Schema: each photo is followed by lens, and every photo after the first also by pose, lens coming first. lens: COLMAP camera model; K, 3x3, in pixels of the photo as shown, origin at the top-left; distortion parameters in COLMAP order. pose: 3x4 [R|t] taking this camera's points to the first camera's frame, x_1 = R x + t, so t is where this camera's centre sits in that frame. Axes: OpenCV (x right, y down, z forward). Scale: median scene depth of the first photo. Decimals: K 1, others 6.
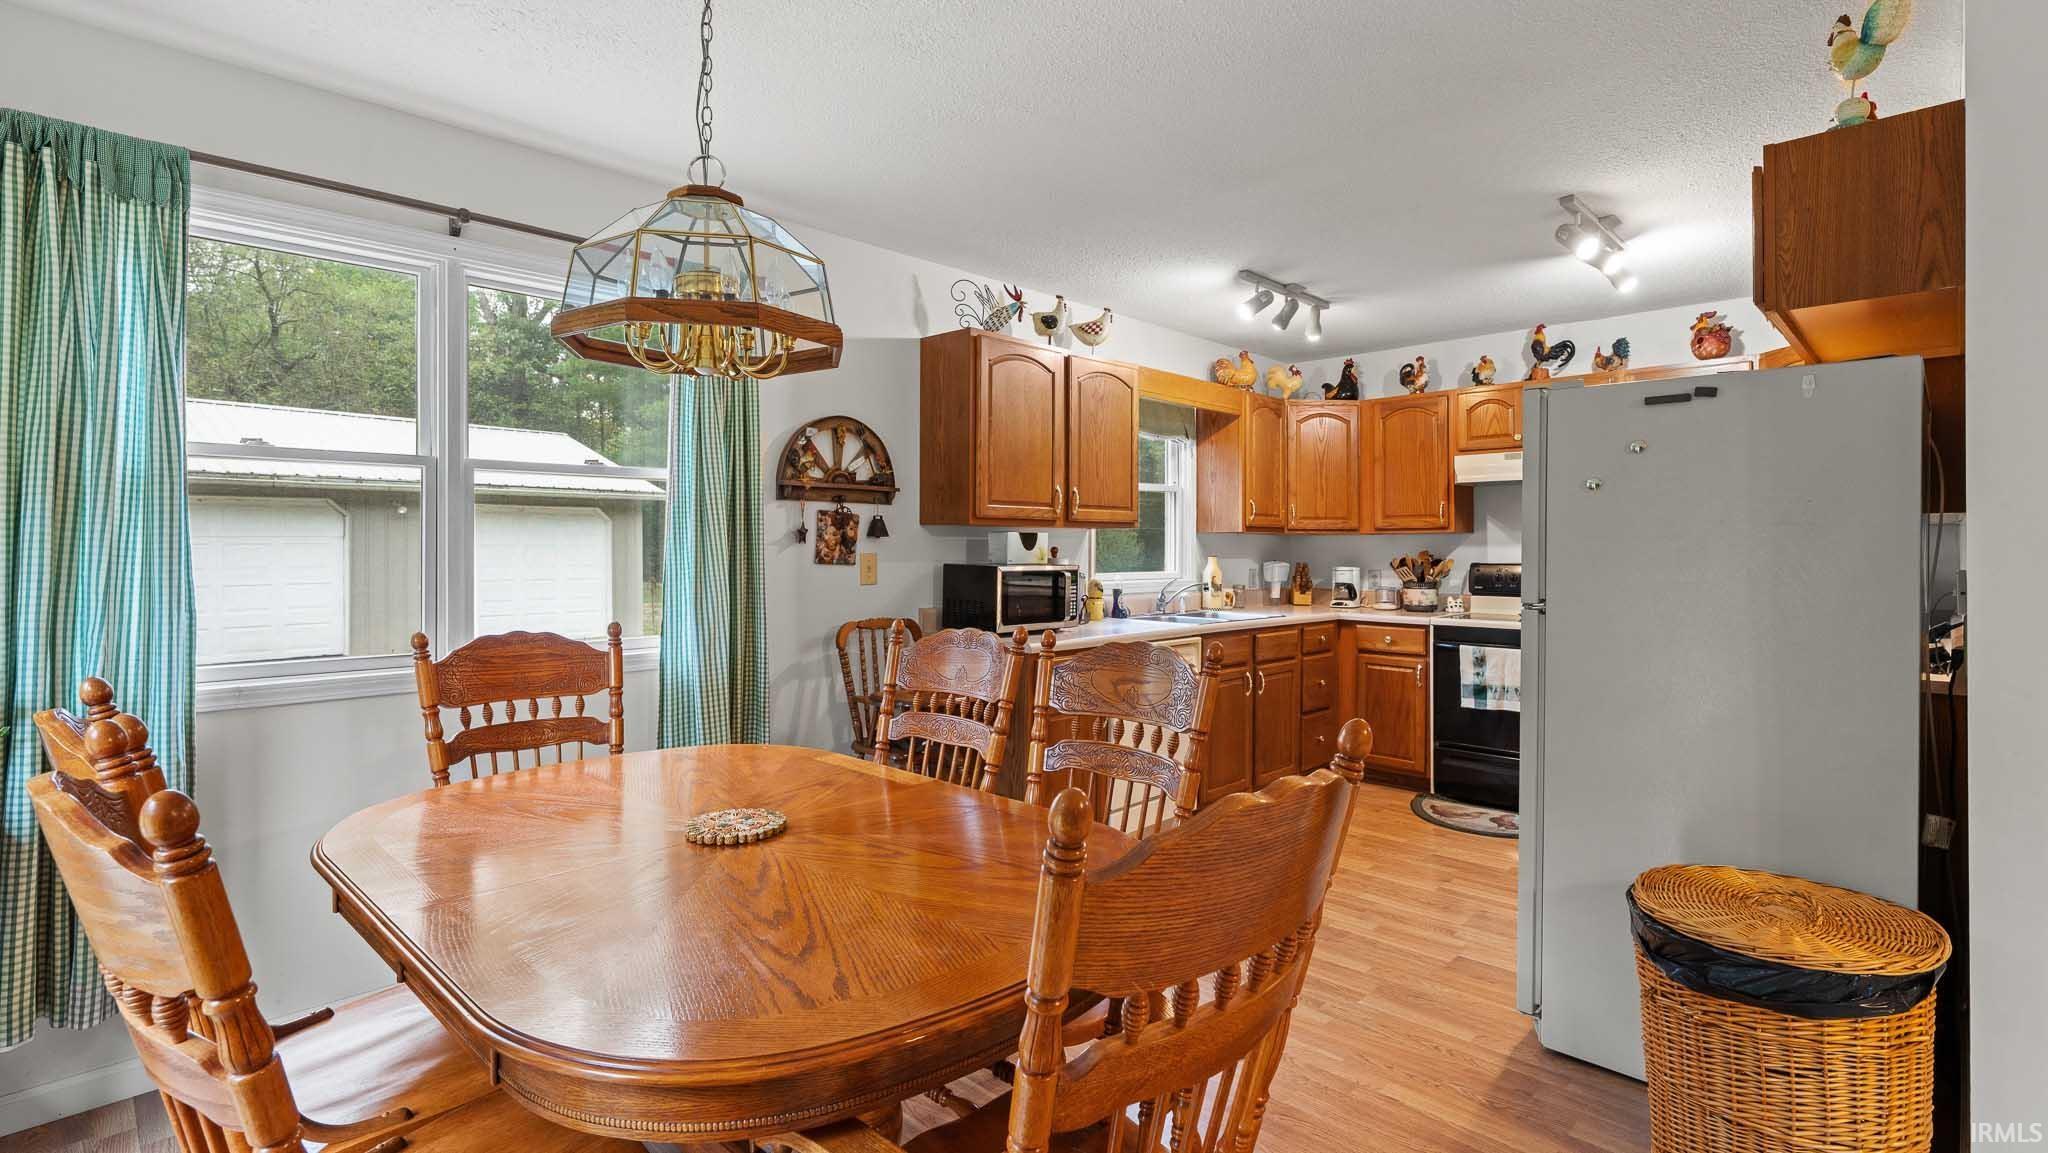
lens RADIAL K [[974.4, 0, 1024.0], [0, 974.4, 576.5], [0, 0, 1]] dist [-0.001351, -0.000053]
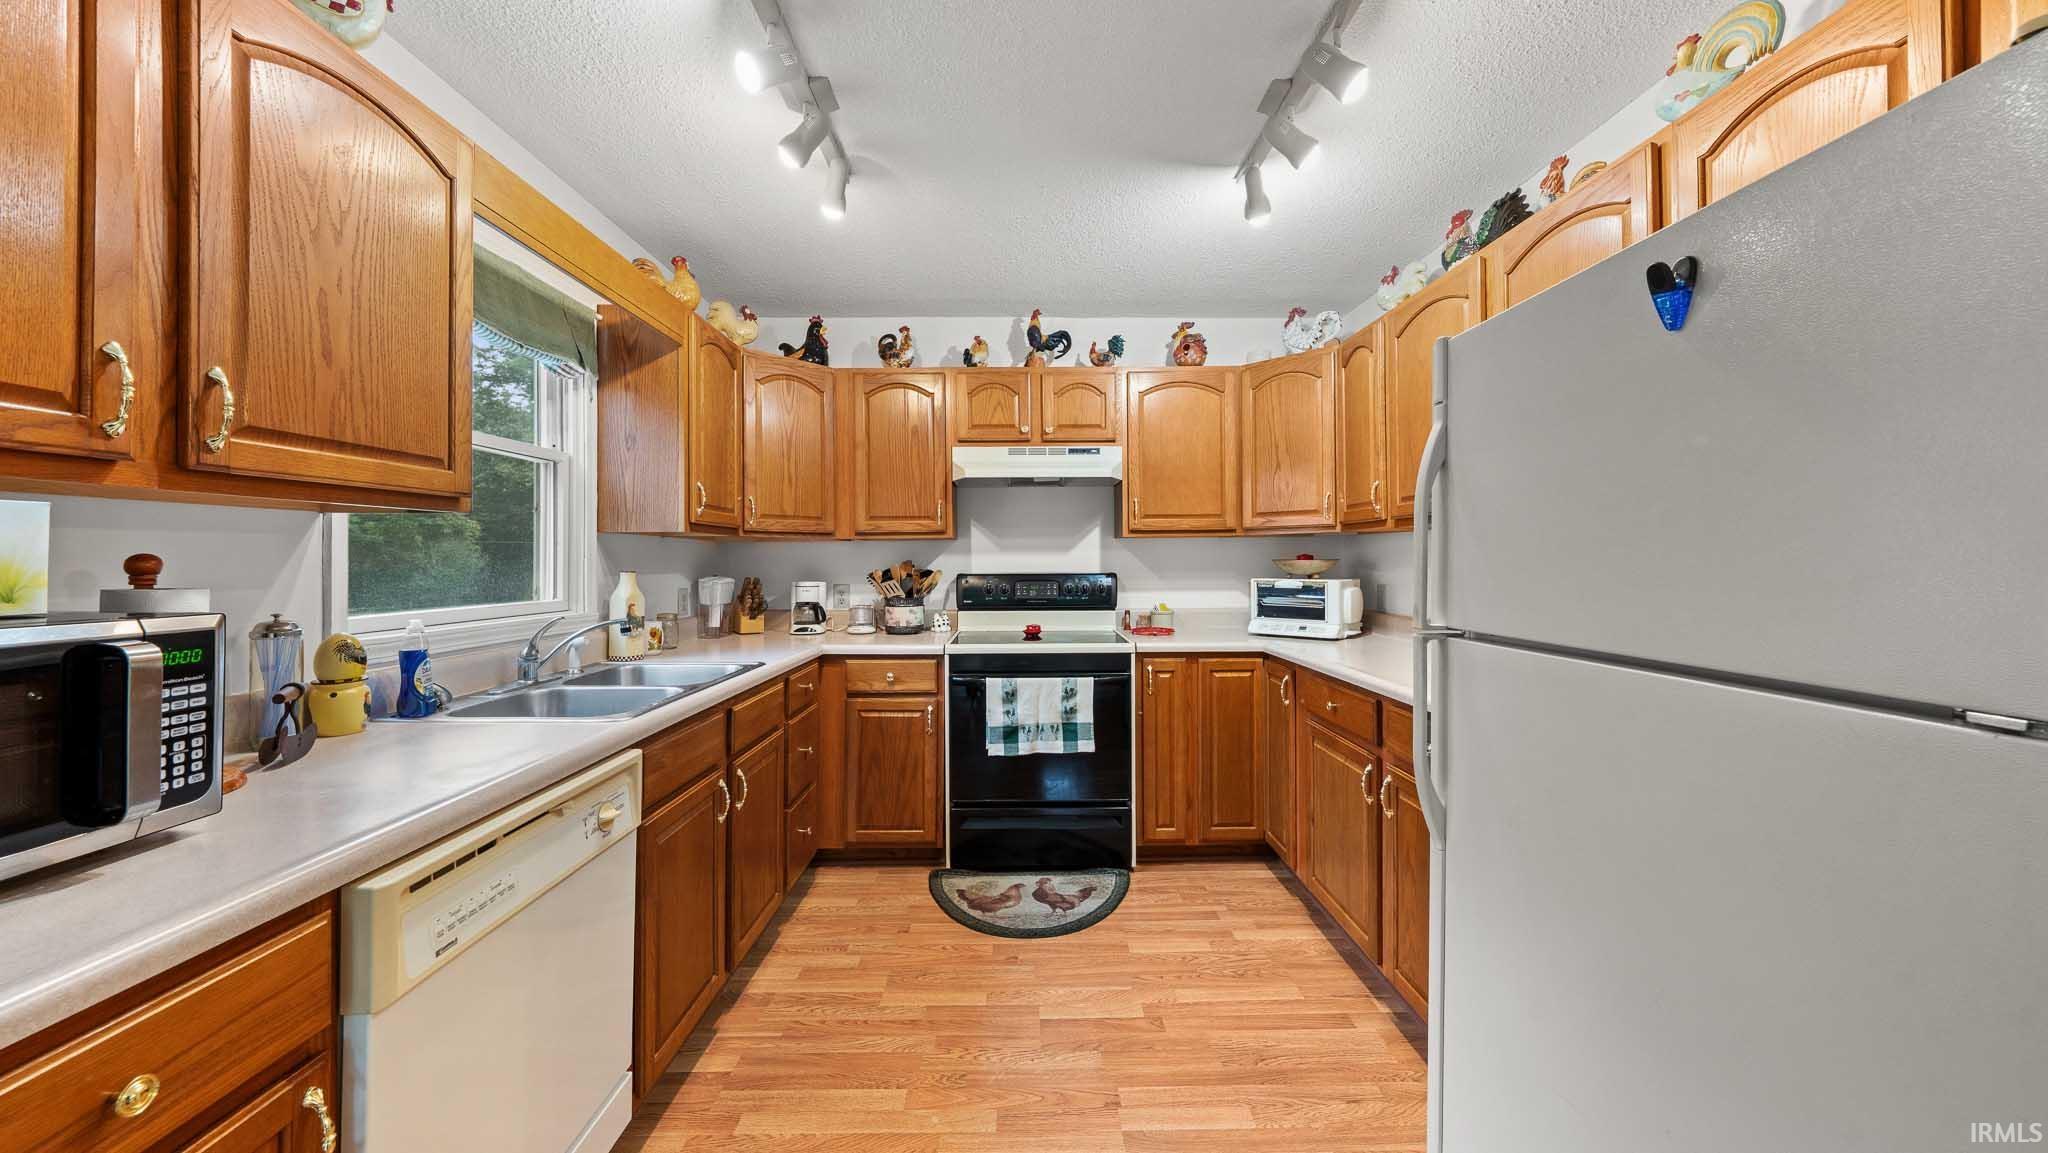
lens RADIAL K [[680.1, 0, 1016.9], [0, 680.1, 552.2], [0, 0, 1]] dist [-0.009525, 0.002190]
pose [[0.709654, 0.001439, 0.704549, 0.068079], [0.027030, 0.999206, -0.029267, -0.014230], [-0.704031, 0.039813, 0.709052, 0.537379]]
